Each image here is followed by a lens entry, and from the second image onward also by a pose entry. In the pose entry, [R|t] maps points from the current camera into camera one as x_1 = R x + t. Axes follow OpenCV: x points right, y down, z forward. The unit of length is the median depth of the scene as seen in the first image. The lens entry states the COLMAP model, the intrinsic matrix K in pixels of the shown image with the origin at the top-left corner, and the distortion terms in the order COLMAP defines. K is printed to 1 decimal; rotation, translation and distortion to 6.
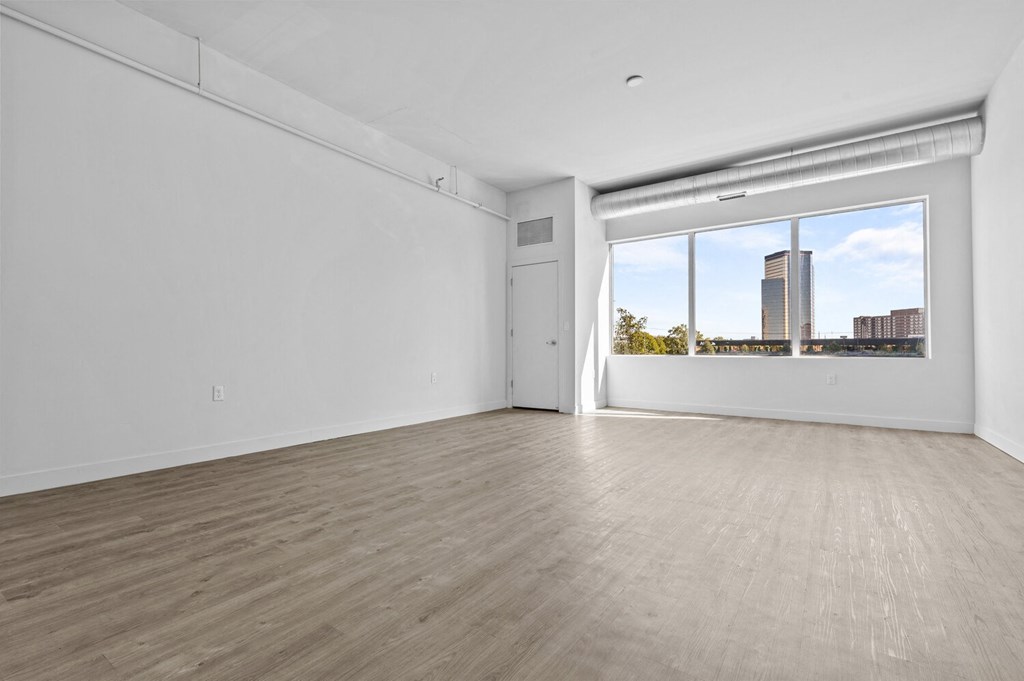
lens RADIAL K [[456.2, 0, 515.6], [0, 456.2, 343.5], [0, 0, 1]] dist [0.009914, -0.000151]
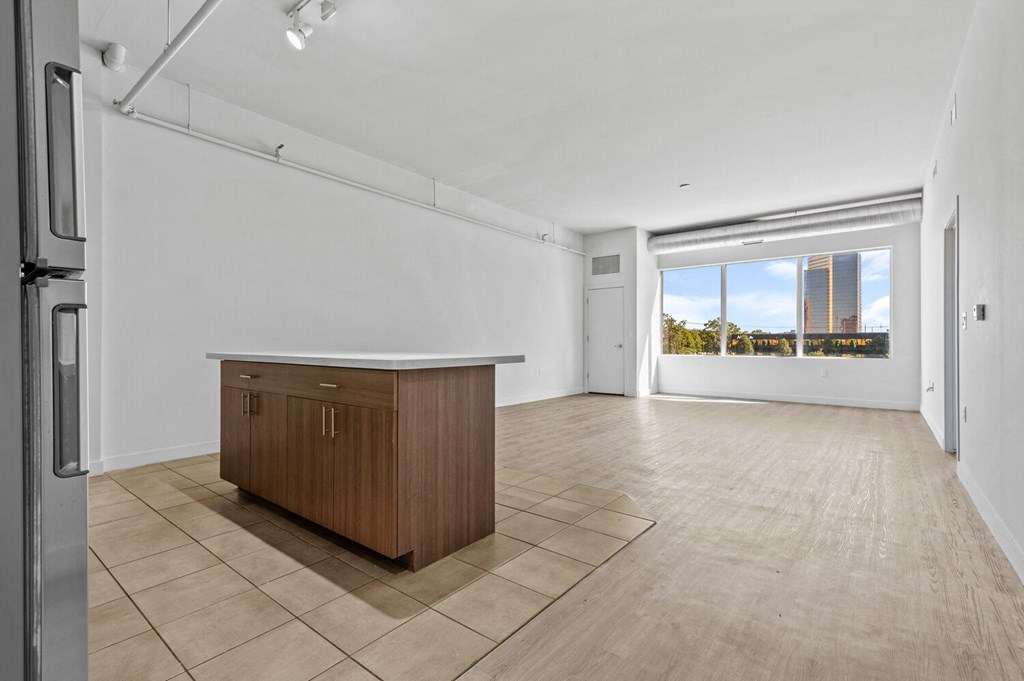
lens RADIAL K [[456.2, 0, 515.6], [0, 456.2, 343.5], [0, 0, 1]] dist [0.009914, -0.000151]
pose [[0.997680, 0.000791, -0.068079, -0.136729], [0.000215, 0.999891, 0.014774, -0.029196], [0.068084, -0.014754, 0.997571, -0.396070]]
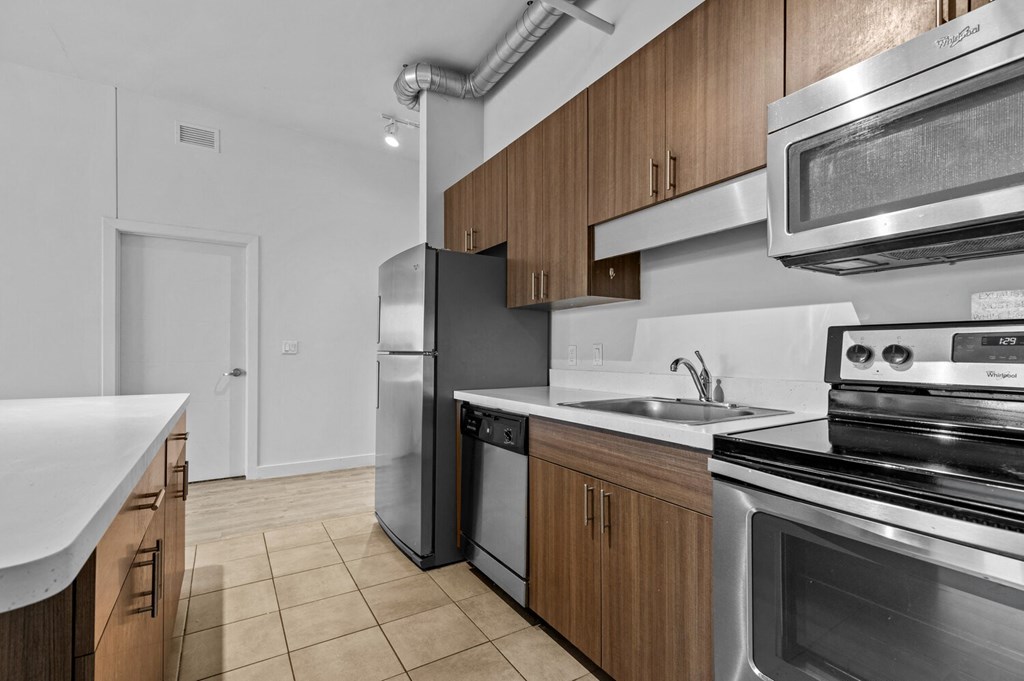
lens RADIAL K [[463.6, 0, 511.4], [0, 463.6, 355.1], [0, 0, 1]] dist [0.016016, 0.000131]
pose [[-0.911693, -0.003589, 0.410855, -0.588353], [-0.009379, 0.999883, -0.012079, -0.040395], [-0.410764, -0.014865, -0.911621, 0.102666]]
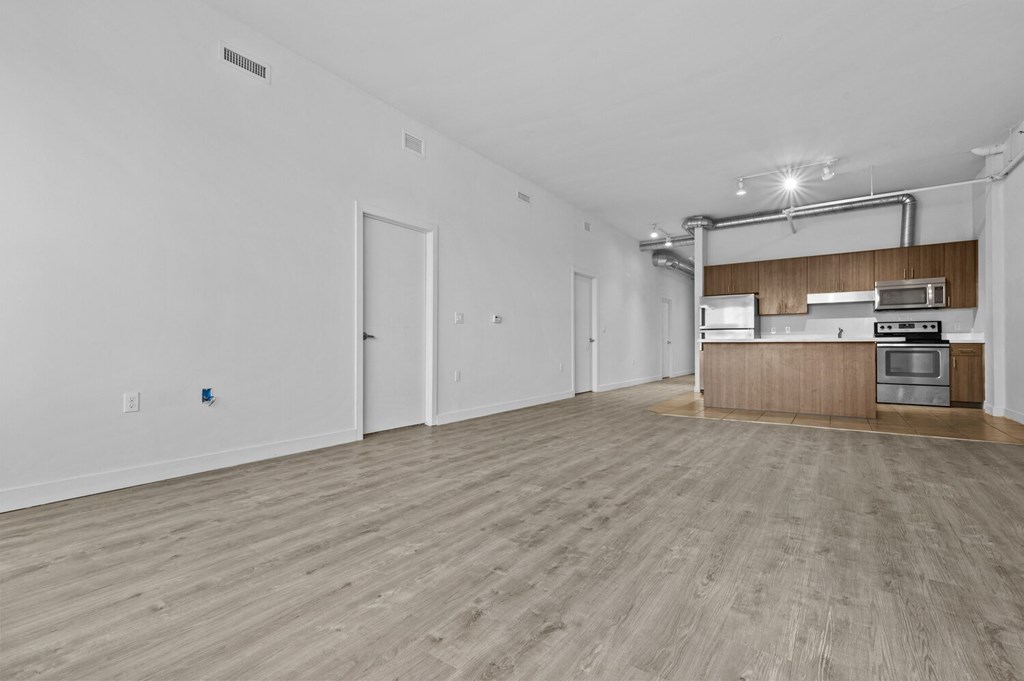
lens RADIAL K [[464.0, 0, 512.0], [0, 464.0, 340.5], [0, 0, 1]] dist [0.015319, 0.000200]
pose [[-0.999647, -0.000297, 0.026549, 0.200499], [-0.000988, 0.999661, -0.026031, 0.015033], [-0.026532, -0.026048, -0.999309, 0.977840]]
